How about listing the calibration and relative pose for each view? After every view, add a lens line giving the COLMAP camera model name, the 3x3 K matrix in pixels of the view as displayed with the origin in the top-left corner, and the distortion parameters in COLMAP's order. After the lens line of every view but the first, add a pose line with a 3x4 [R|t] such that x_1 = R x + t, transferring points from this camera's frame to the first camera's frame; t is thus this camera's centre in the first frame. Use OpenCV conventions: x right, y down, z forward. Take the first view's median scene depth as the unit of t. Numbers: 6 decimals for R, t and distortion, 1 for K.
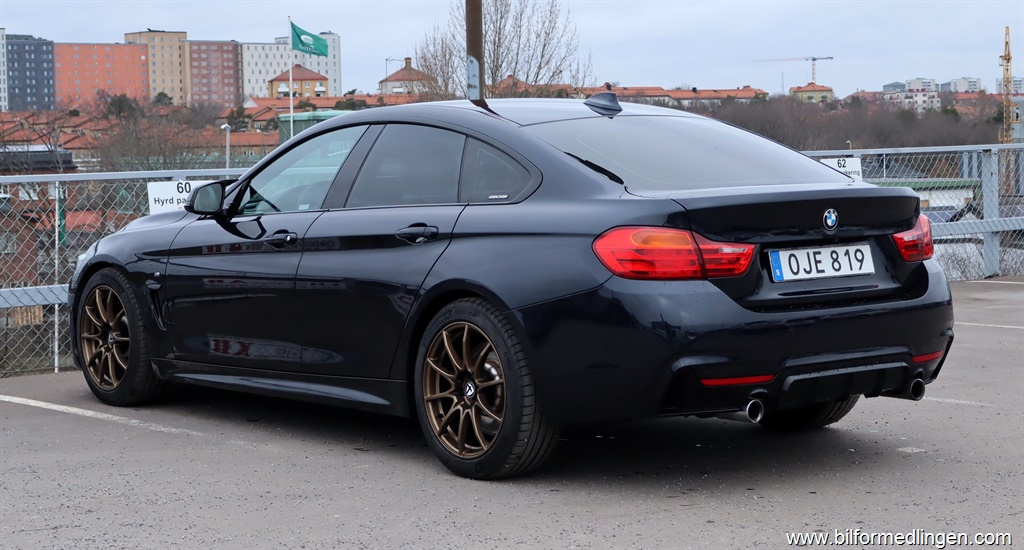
lens RADIAL K [[2072.4, 0, 514.7], [0, 2072.4, 274.6], [0, 0, 1]] dist [0.190466, 0.000000]
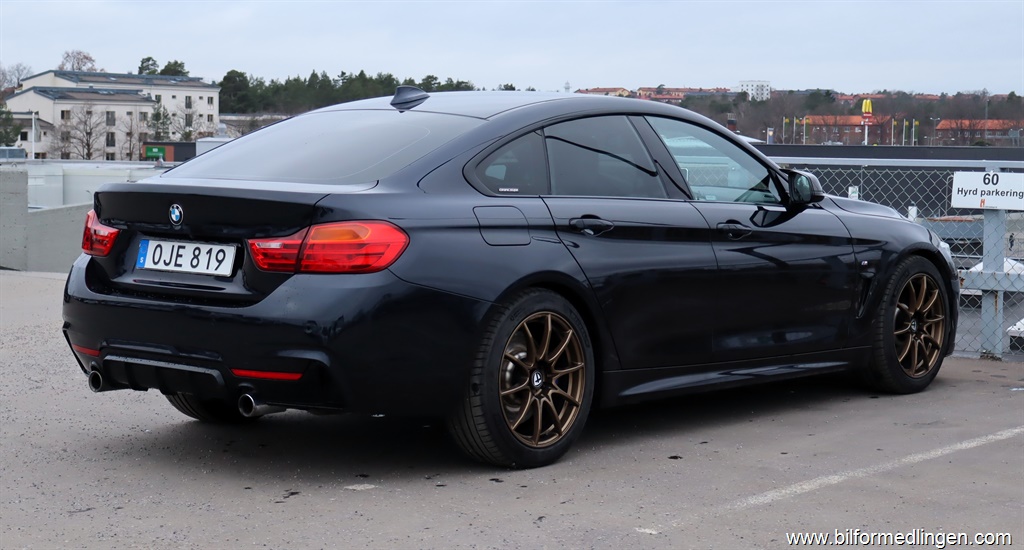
lens RADIAL K [[2072.4, 0, 513.4], [0, 2072.4, 275.4], [0, 0, 1]] dist [0.190466, 0.000000]
pose [[0.166200, 0.095889, -0.981419, 1.169737], [-0.081358, 0.993201, 0.083262, -0.094380], [0.982730, 0.066008, 0.172872, 0.986361]]
